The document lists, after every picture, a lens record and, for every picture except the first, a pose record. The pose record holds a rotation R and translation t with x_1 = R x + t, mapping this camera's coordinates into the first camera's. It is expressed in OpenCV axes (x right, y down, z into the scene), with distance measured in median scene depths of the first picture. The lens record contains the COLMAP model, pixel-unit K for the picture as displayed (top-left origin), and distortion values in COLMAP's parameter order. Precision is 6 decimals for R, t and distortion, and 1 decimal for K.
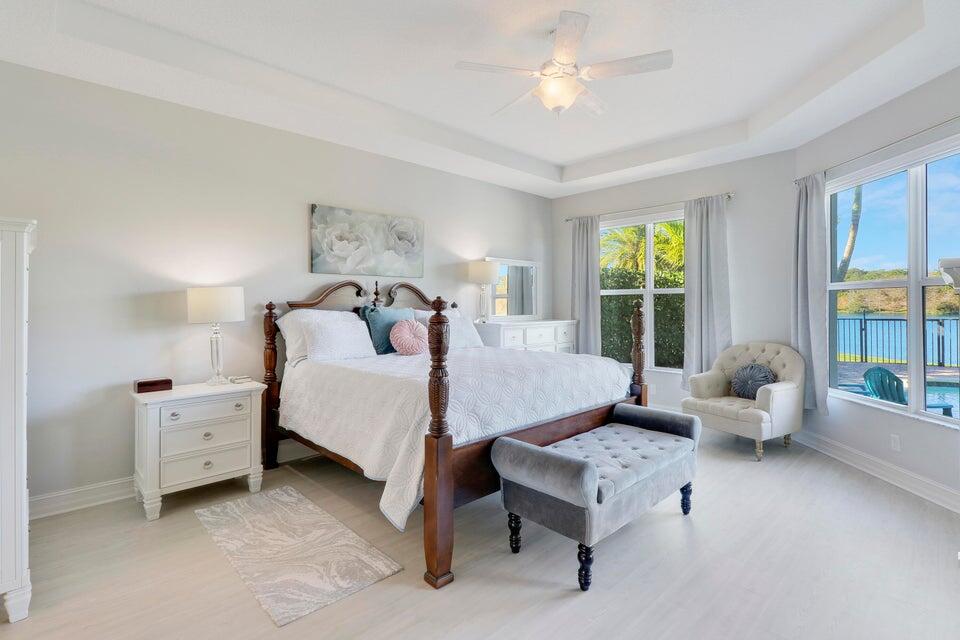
lens RADIAL K [[460.8, 0, 466.8], [0, 460.8, 302.8], [0, 0, 1]] dist [-0.001543, -0.000568]
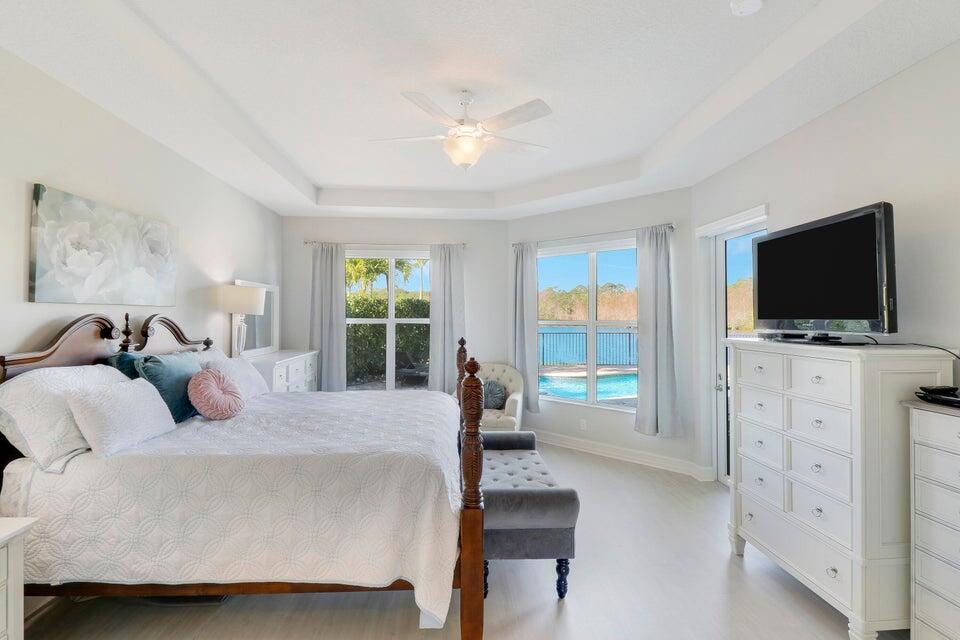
lens RADIAL K [[460.8, 0, 478.8], [0, 460.8, 316.1], [0, 0, 1]] dist [-0.001543, -0.000568]
pose [[0.647843, 0.005719, 0.761752, -0.381047], [-0.008057, 0.999967, -0.000656, -0.048221], [-0.761731, -0.005712, 0.647868, 0.189488]]
